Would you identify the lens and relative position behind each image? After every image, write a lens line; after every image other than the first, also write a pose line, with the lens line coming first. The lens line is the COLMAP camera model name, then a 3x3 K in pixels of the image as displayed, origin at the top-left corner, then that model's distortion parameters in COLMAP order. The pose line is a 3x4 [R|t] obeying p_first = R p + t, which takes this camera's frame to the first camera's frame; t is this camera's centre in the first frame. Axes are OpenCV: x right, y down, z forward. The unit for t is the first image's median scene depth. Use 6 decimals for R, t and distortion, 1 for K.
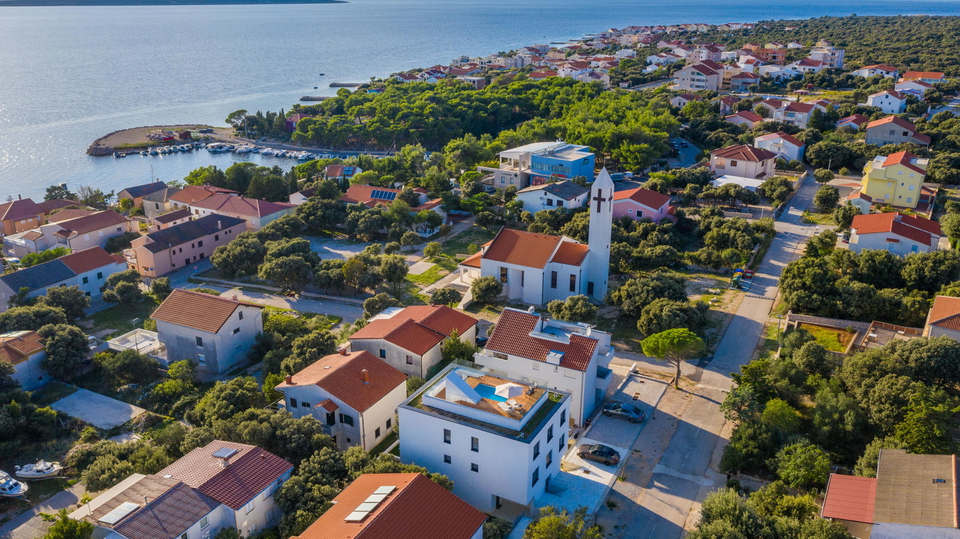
lens RADIAL K [[755.9, 0, 474.0], [0, 755.9, 276.0], [0, 0, 1]] dist [-0.000937, -0.007400]
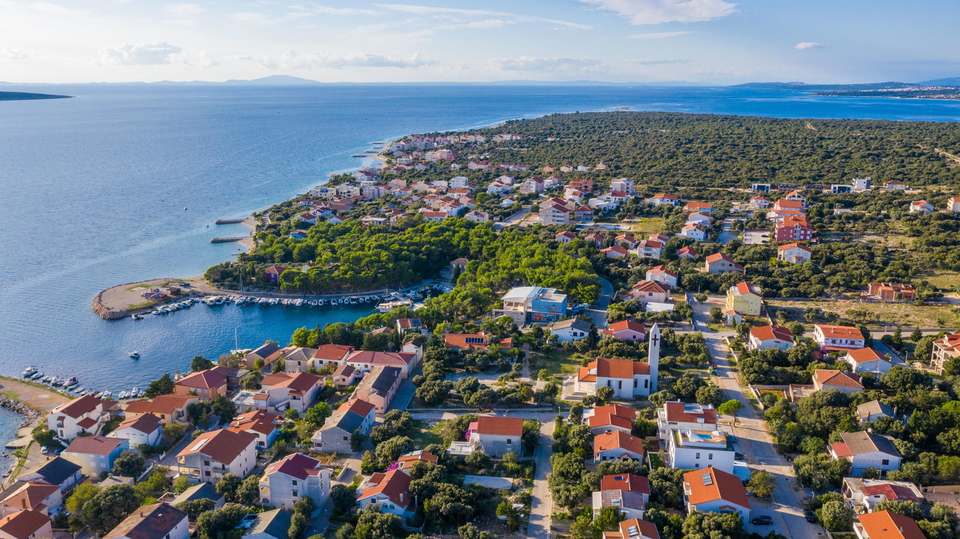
lens RADIAL K [[755.9, 0, 485.2], [0, 755.9, 273.4], [0, 0, 1]] dist [-0.000937, -0.007400]
pose [[0.941199, -0.083943, 0.327258, -0.629163], [0.119894, 0.988585, -0.091242, -0.103949], [-0.315863, 0.125114, 0.940520, -0.519889]]
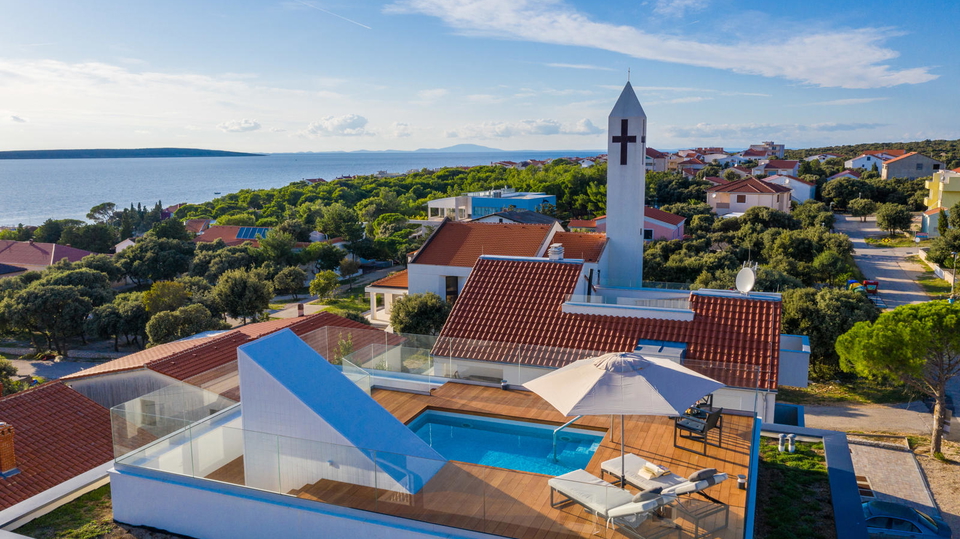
lens RADIAL K [[755.9, 0, 480.1], [0, 755.9, 269.8], [0, 0, 1]] dist [-0.000937, -0.007400]
pose [[0.993369, -0.021163, 0.113006, -0.000570], [0.043523, 0.978983, -0.199244, 0.069683], [-0.106414, 0.202841, 0.973412, 0.369974]]
